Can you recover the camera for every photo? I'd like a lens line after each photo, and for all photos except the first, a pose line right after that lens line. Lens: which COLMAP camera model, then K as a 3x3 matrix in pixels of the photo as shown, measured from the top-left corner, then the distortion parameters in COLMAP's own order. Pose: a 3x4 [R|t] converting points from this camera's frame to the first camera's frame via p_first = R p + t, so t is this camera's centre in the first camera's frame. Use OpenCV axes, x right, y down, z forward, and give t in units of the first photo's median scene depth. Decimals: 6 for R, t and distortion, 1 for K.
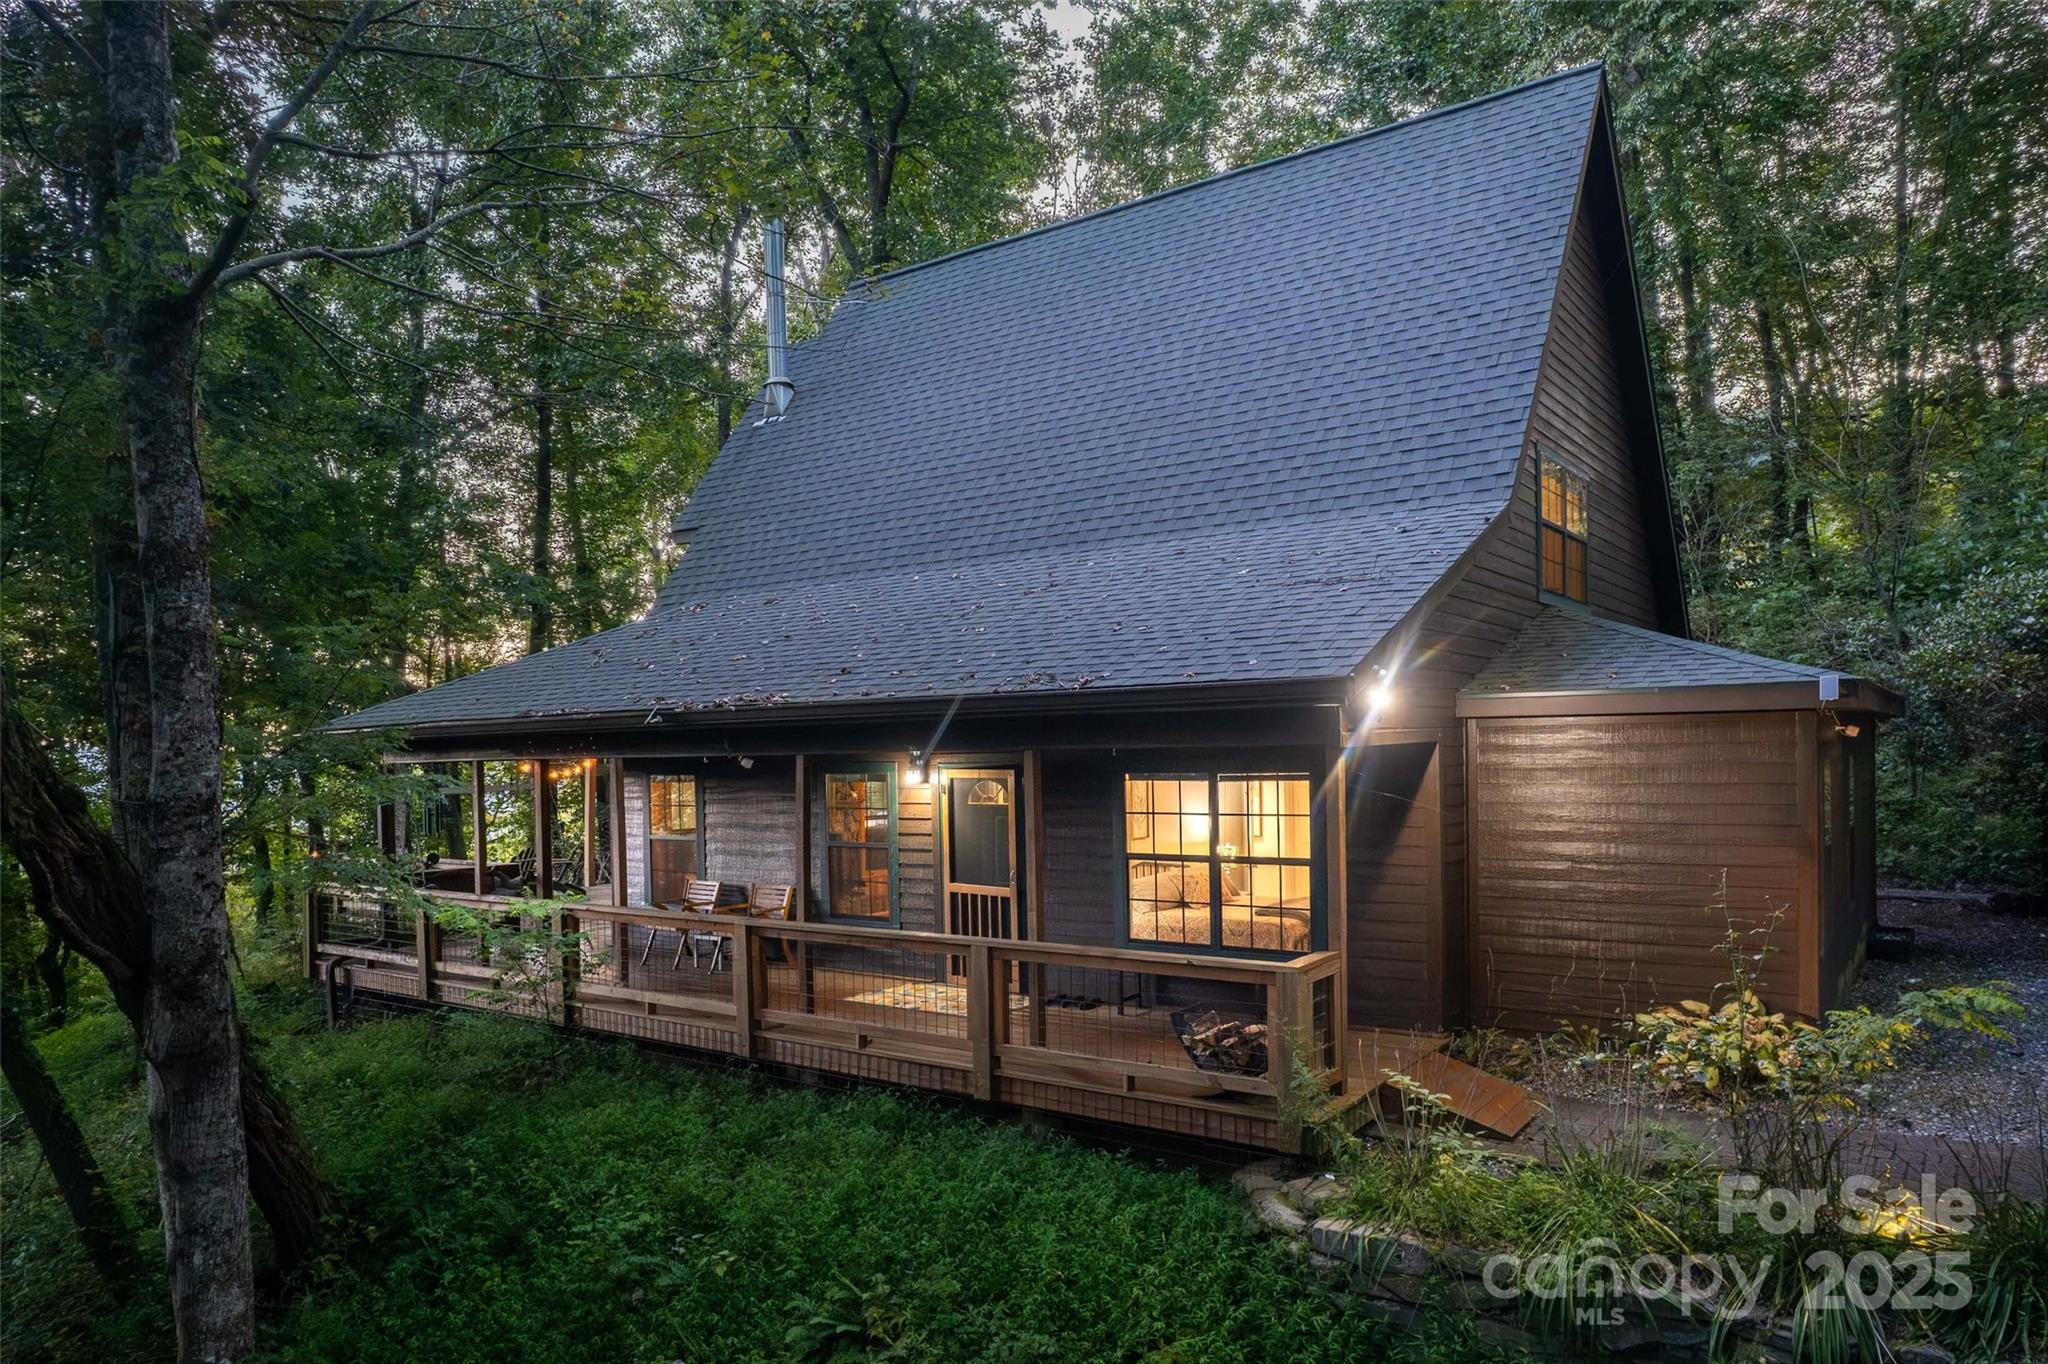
lens RADIAL K [[1329.2, 0, 1029.6], [0, 1329.2, 765.9], [0, 0, 1]] dist [-0.007343, 0.002878]
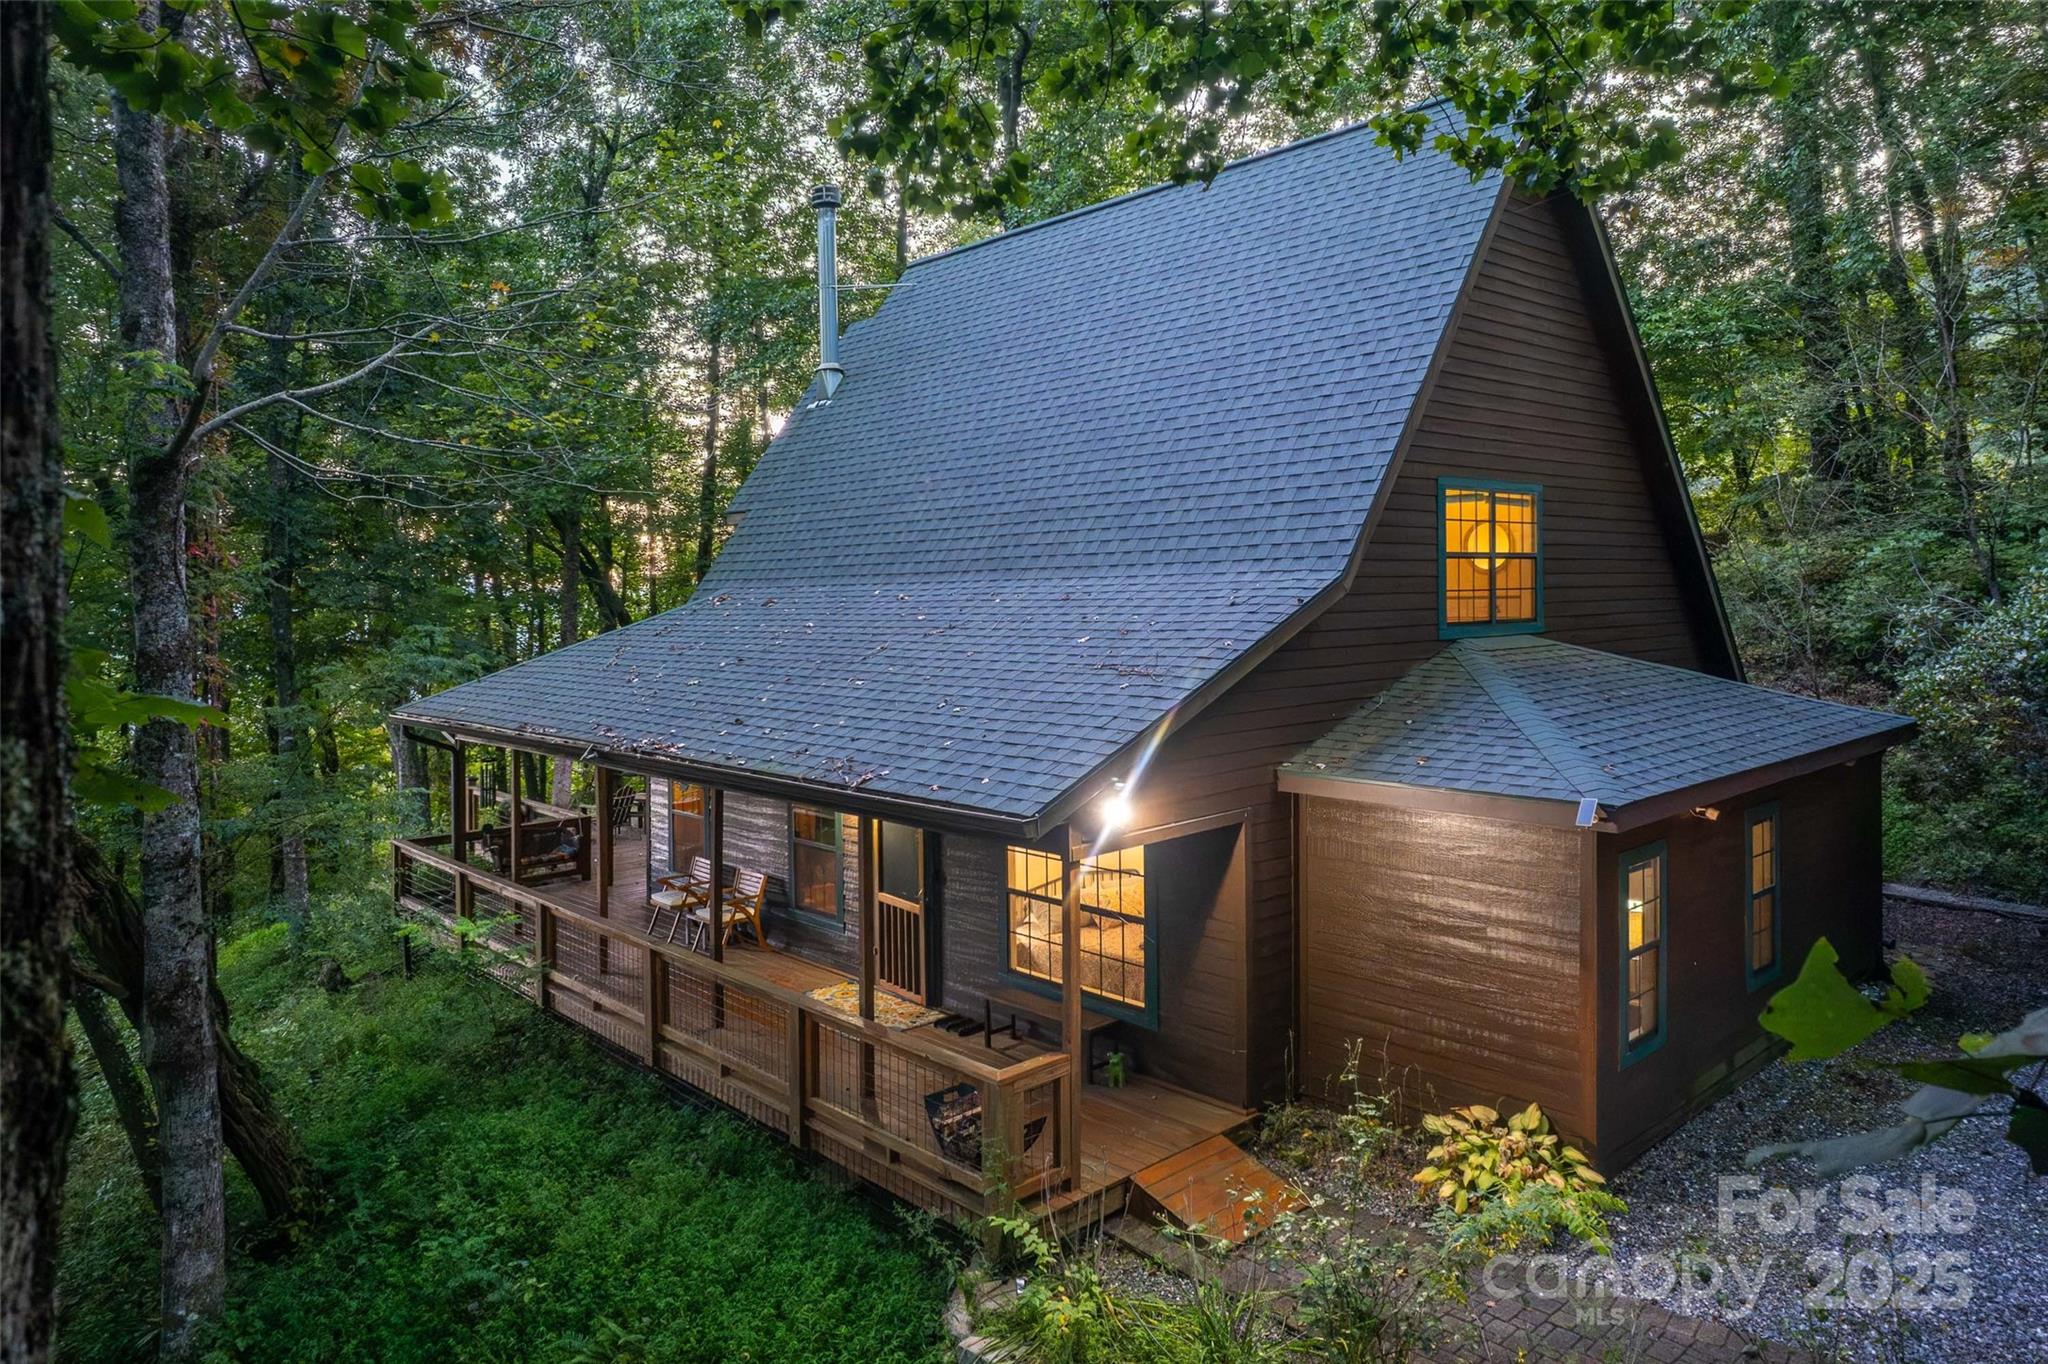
lens RADIAL K [[1329.2, 0, 985.2], [0, 1329.2, 592.7], [0, 0, 1]] dist [-0.007343, 0.002878]
pose [[0.976710, -0.002992, -0.214544, 0.359252], [-0.000807, 0.999845, -0.017615, -0.190021], [0.214563, 0.017378, 0.976556, -0.049508]]
